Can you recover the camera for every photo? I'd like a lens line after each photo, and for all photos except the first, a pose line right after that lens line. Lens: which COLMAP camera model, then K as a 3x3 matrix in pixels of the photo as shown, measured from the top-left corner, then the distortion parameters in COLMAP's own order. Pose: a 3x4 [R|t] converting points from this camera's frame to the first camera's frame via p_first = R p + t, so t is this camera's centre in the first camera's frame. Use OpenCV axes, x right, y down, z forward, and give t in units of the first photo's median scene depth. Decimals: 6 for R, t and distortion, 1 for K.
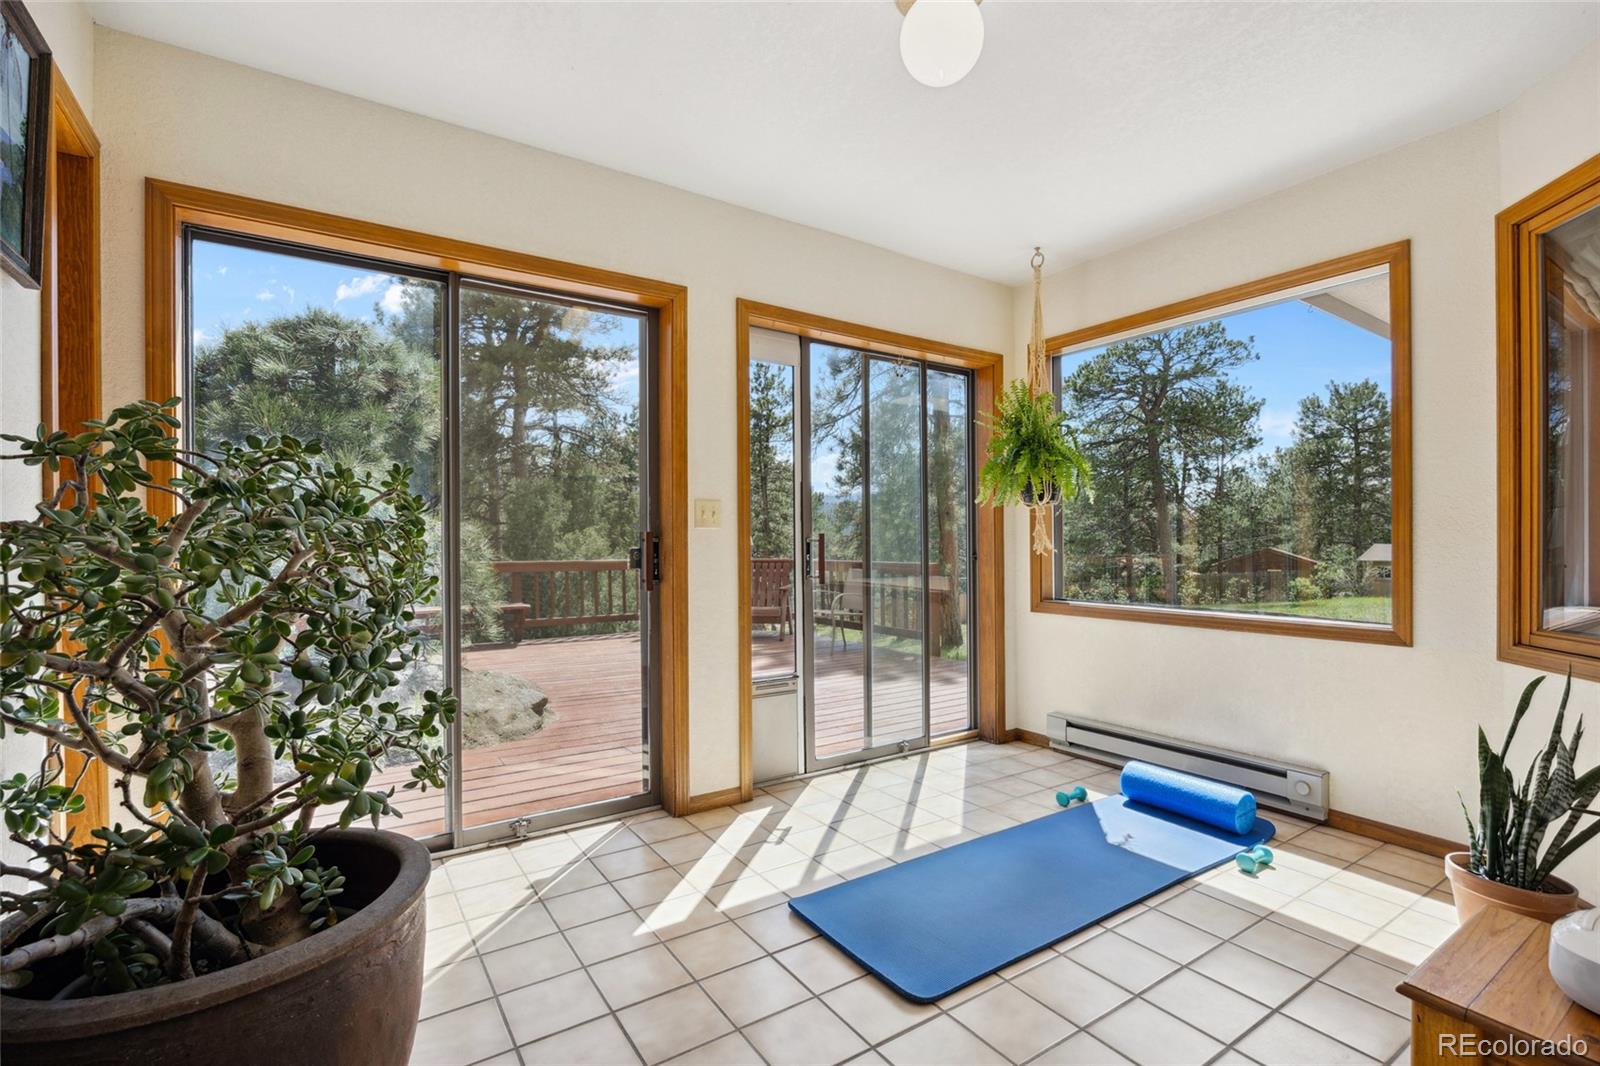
lens RADIAL K [[720.1, 0, 801.8], [0, 720.1, 545.6], [0, 0, 1]] dist [-0.006335, 0.000213]
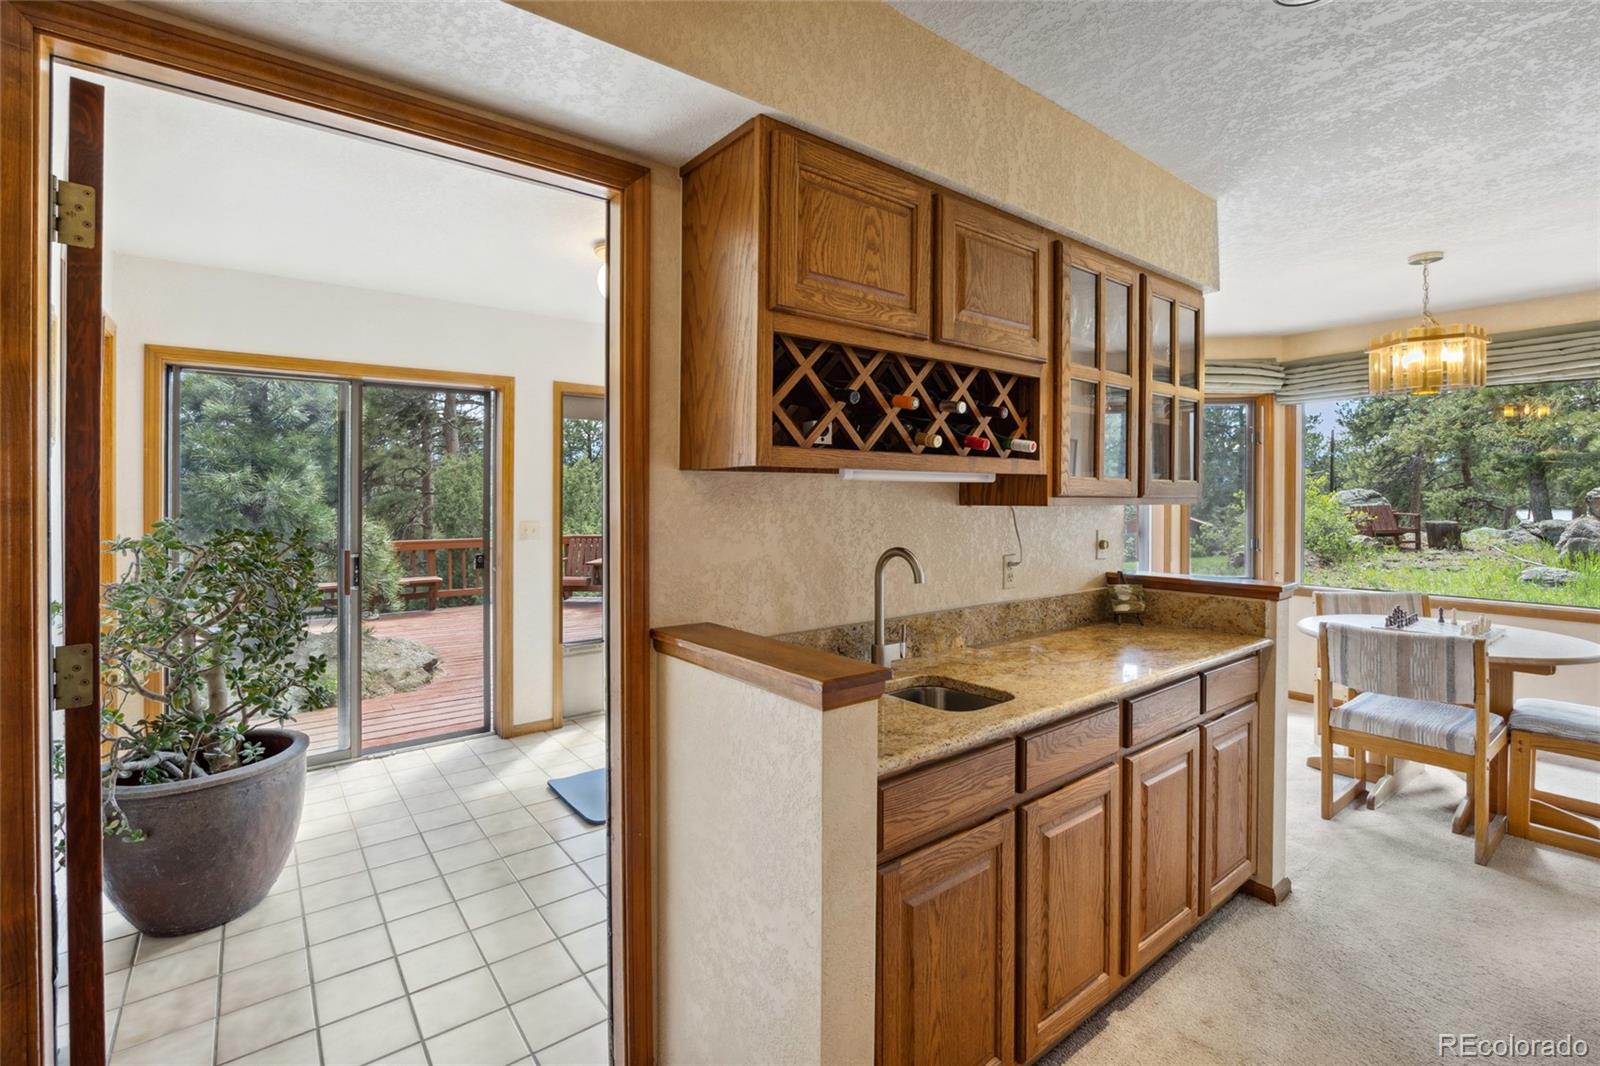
lens RADIAL K [[720.1, 0, 801.7], [0, 720.1, 489.1], [0, 0, 1]] dist [-0.006335, 0.000213]
pose [[0.998059, -0.000796, 0.062265, 0.327840], [0.001874, 0.999849, -0.017260, -0.102298], [-0.062241, 0.017343, 0.997910, -0.491824]]
